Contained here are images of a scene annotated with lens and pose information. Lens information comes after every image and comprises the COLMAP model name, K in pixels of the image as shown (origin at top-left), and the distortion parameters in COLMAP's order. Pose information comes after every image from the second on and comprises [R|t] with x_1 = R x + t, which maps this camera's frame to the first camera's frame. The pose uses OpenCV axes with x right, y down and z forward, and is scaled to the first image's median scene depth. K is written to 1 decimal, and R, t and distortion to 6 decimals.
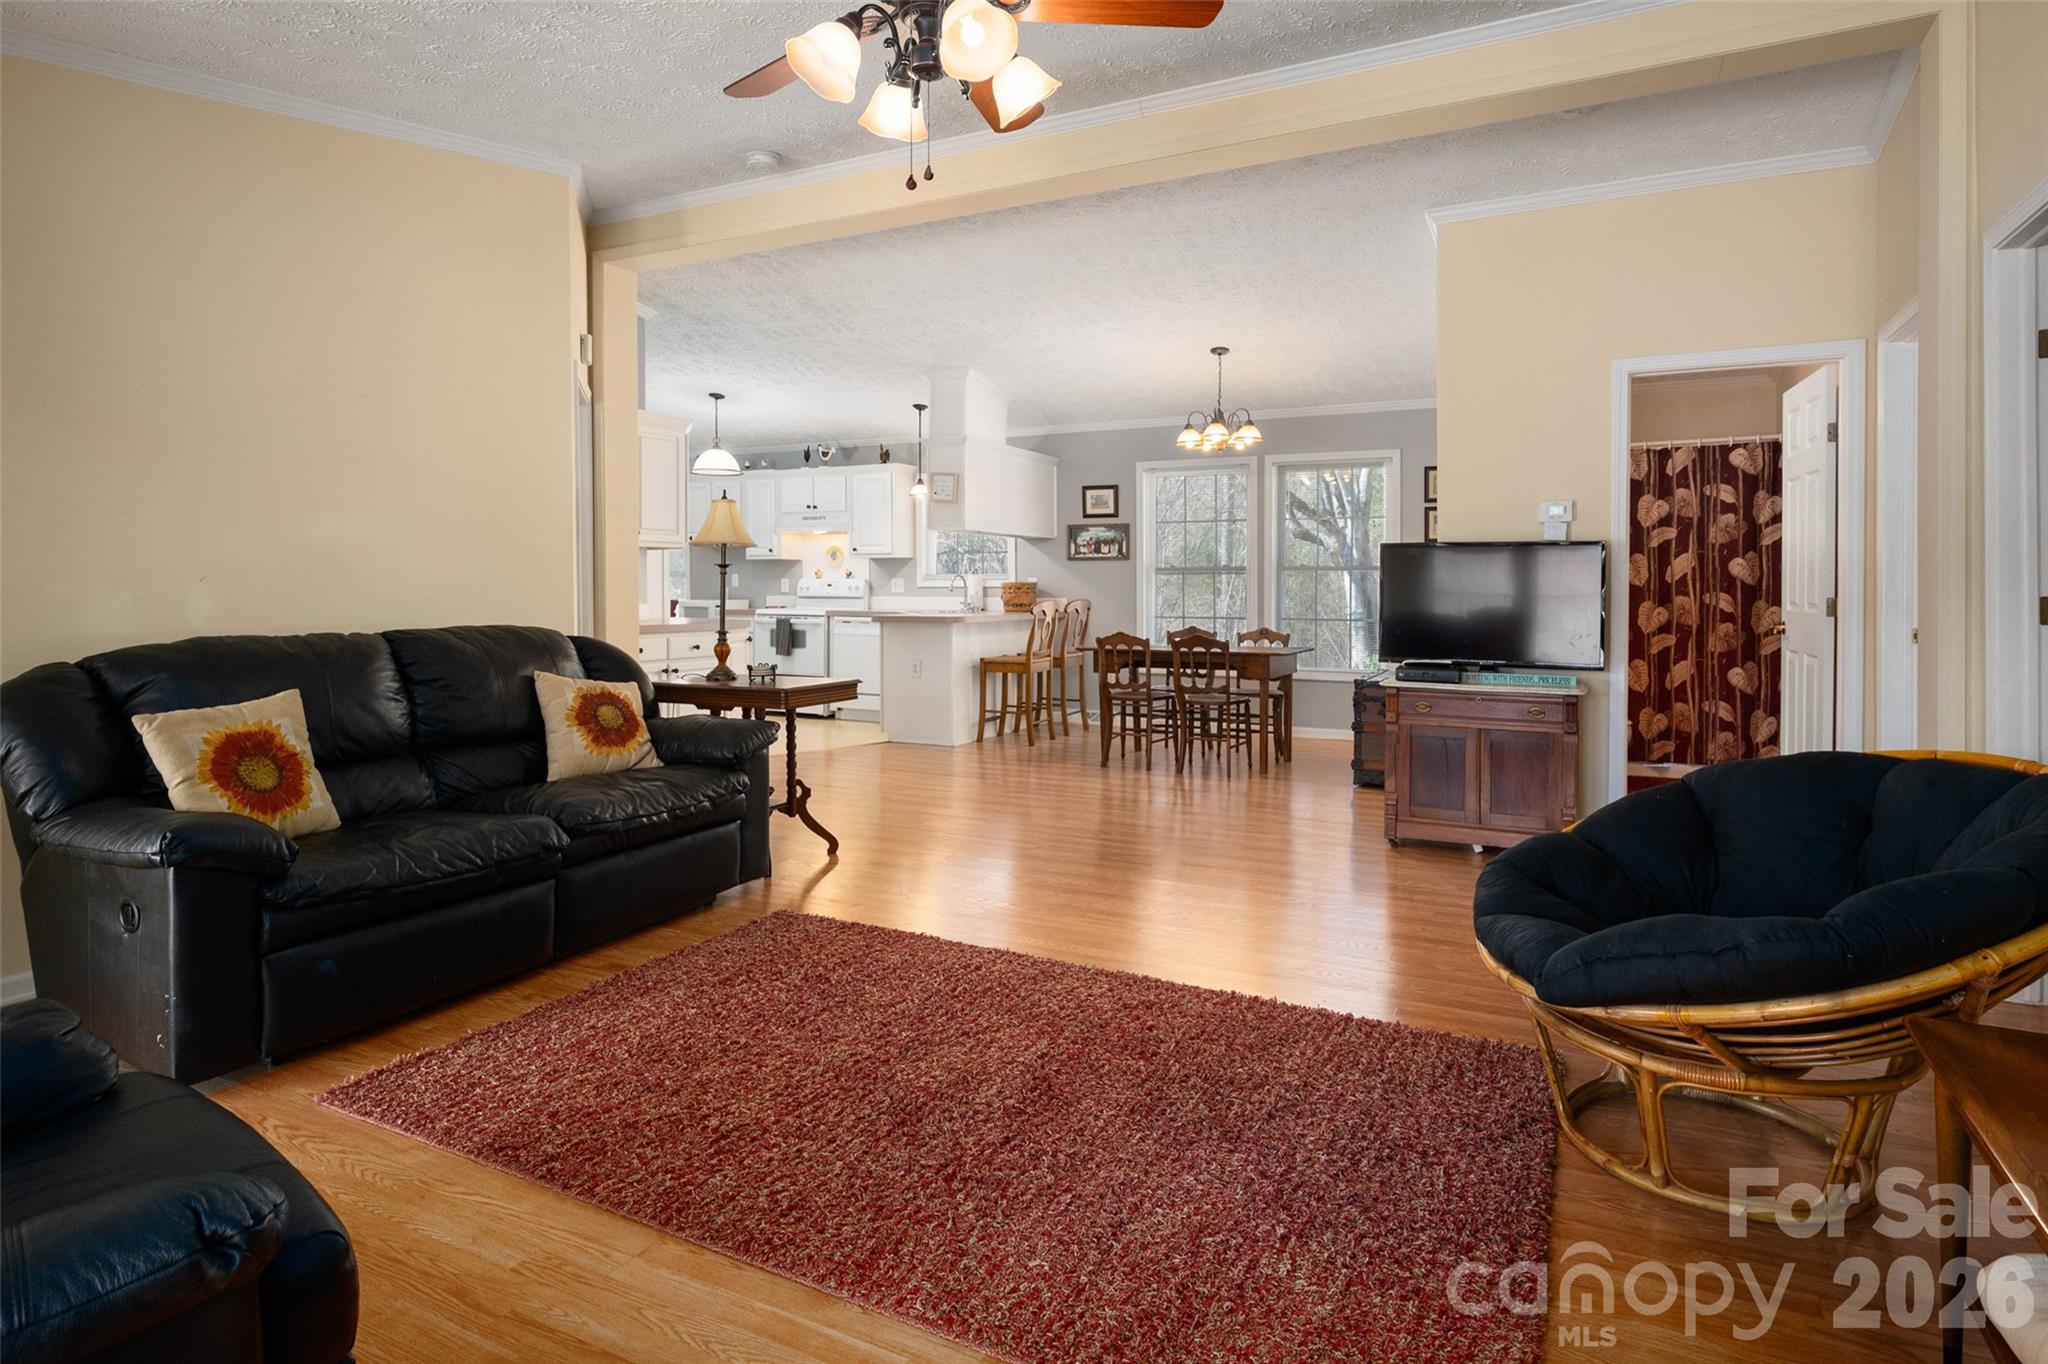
lens RADIAL K [[1094.2, 0, 1009.7], [0, 1094.2, 615.5], [0, 0, 1]] dist [0.006070, 0.000631]
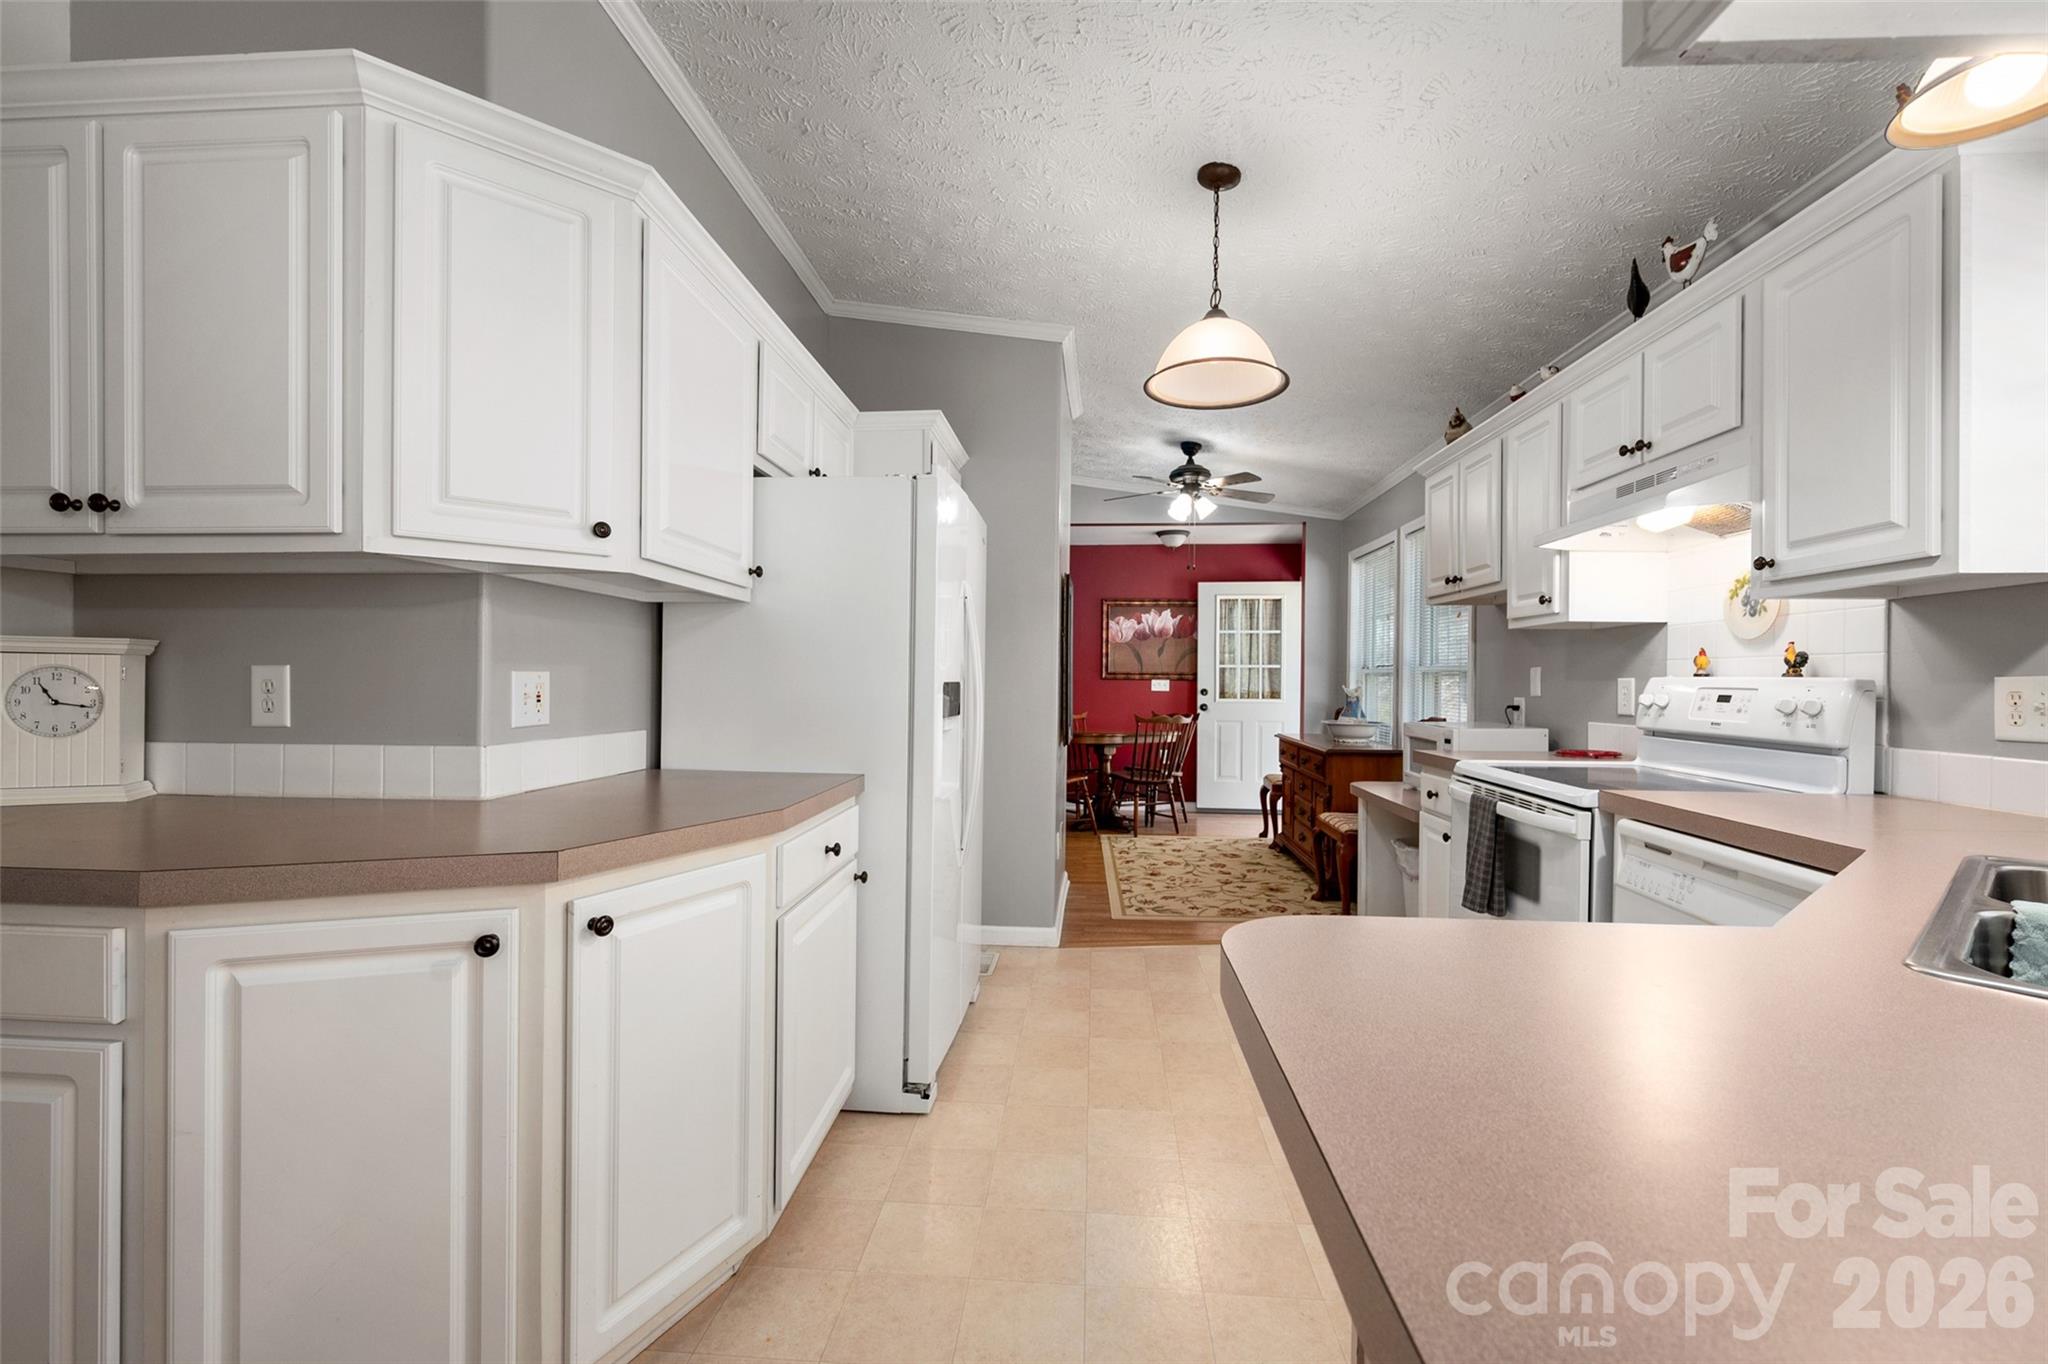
lens RADIAL K [[841.5, 0, 1043.6], [0, 841.5, 685.6], [0, 0, 1]] dist [-0.000713, 0.000113]
pose [[0.407322, 0.010009, -0.913230, -0.031724], [-0.035352, 0.999363, -0.004815, -0.026139], [0.912600, 0.034246, 0.407416, 0.813570]]
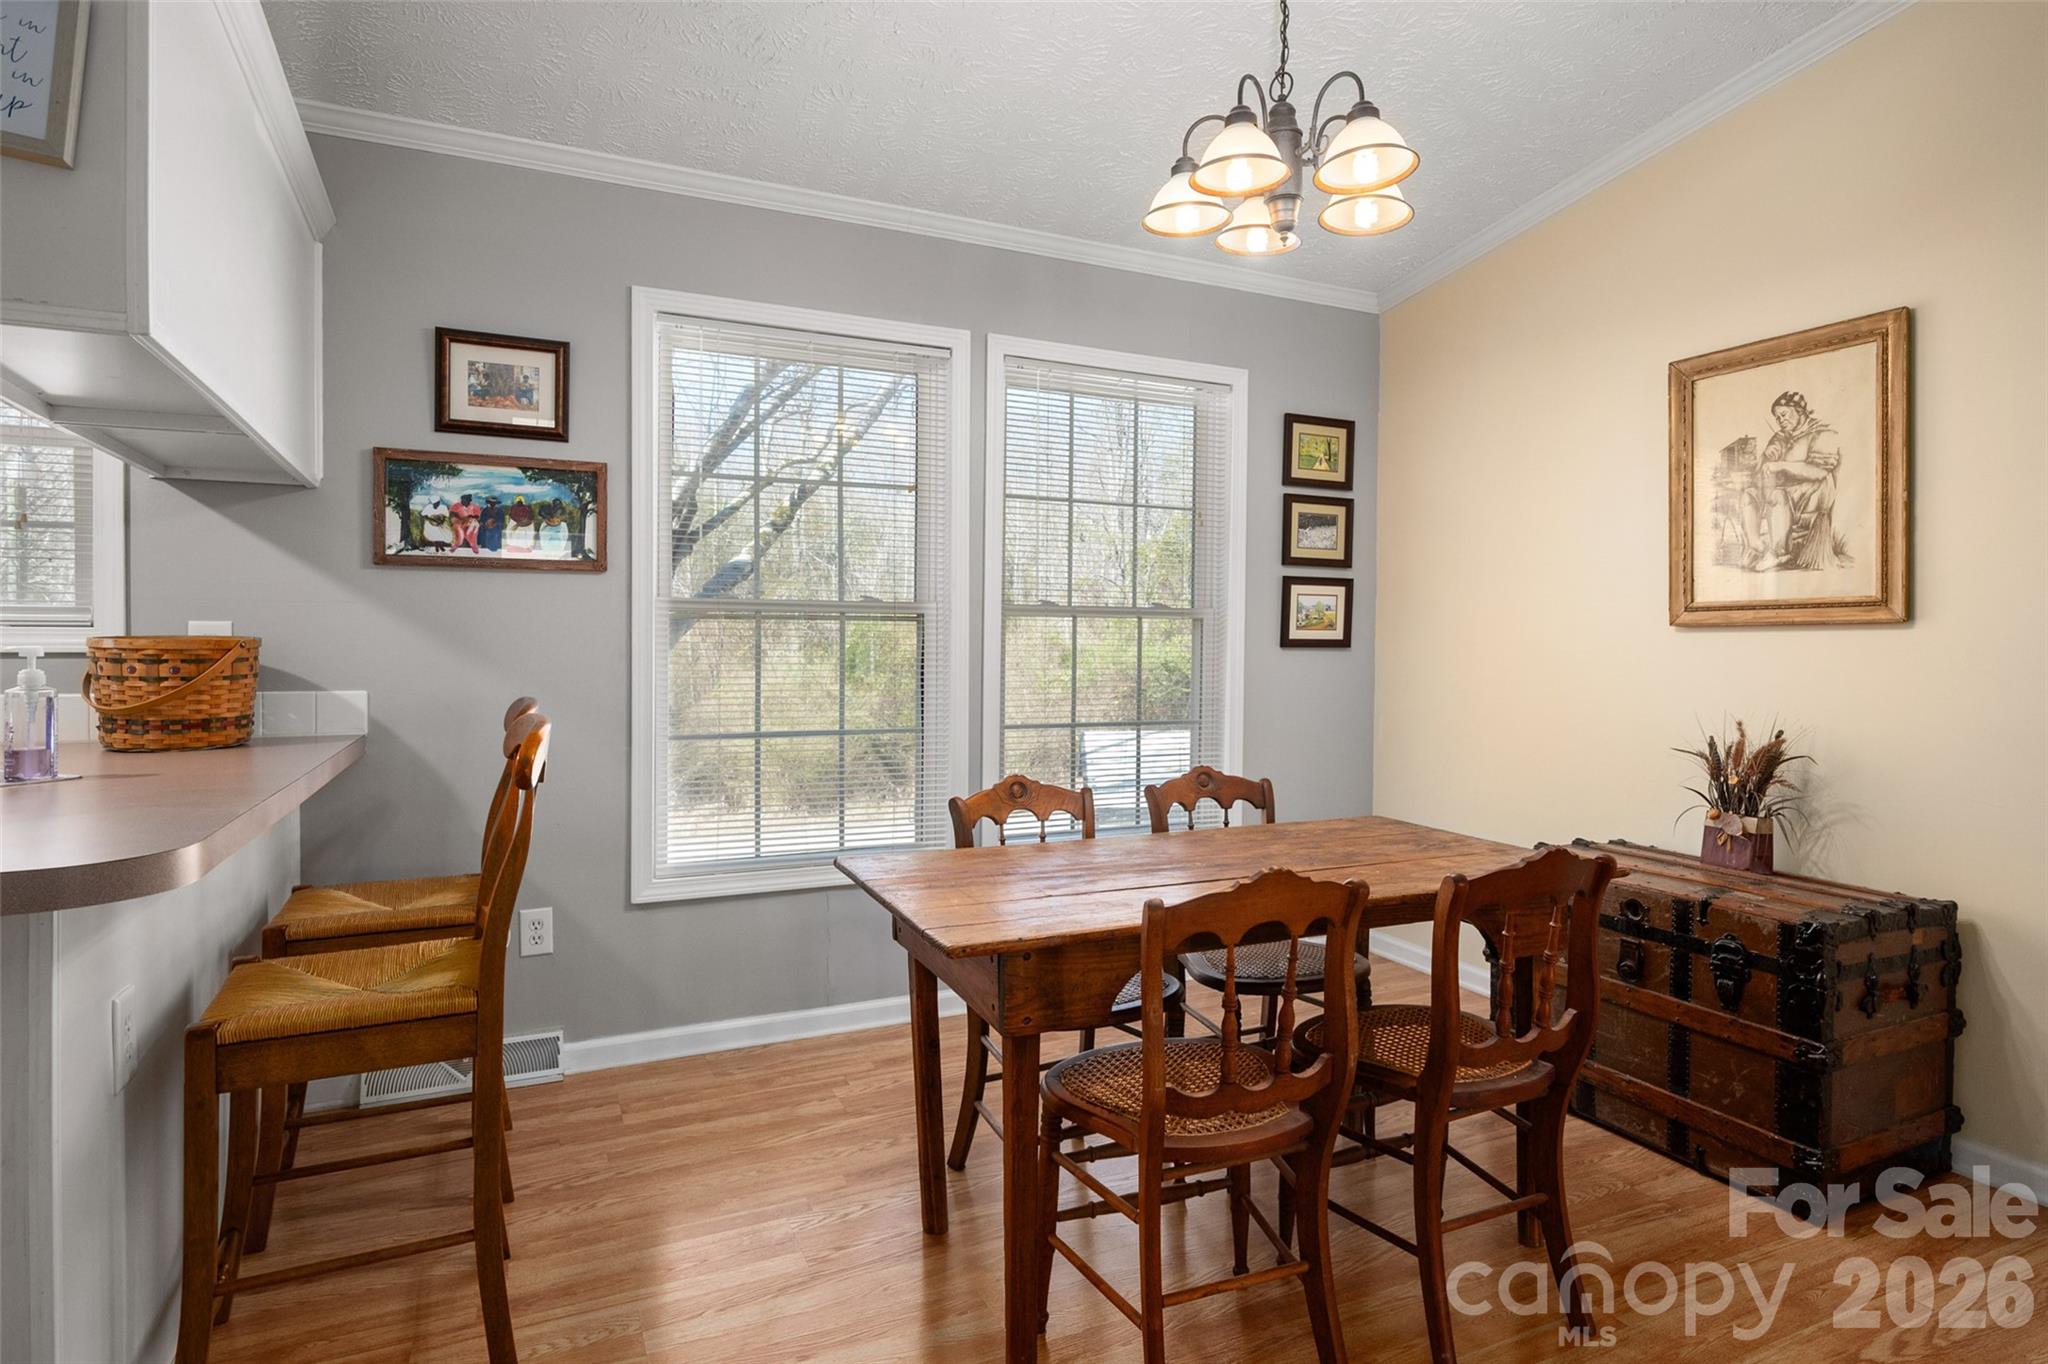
lens RADIAL K [[1134.8, 0, 1042.0], [0, 1134.8, 643.2], [0, 0, 1]] dist [0.003155, -0.003748]
pose [[0.596357, 0.001011, 0.802719, -0.087808], [0.016977, 0.999760, -0.013872, -0.021224], [-0.802540, 0.021900, 0.596196, 0.663203]]
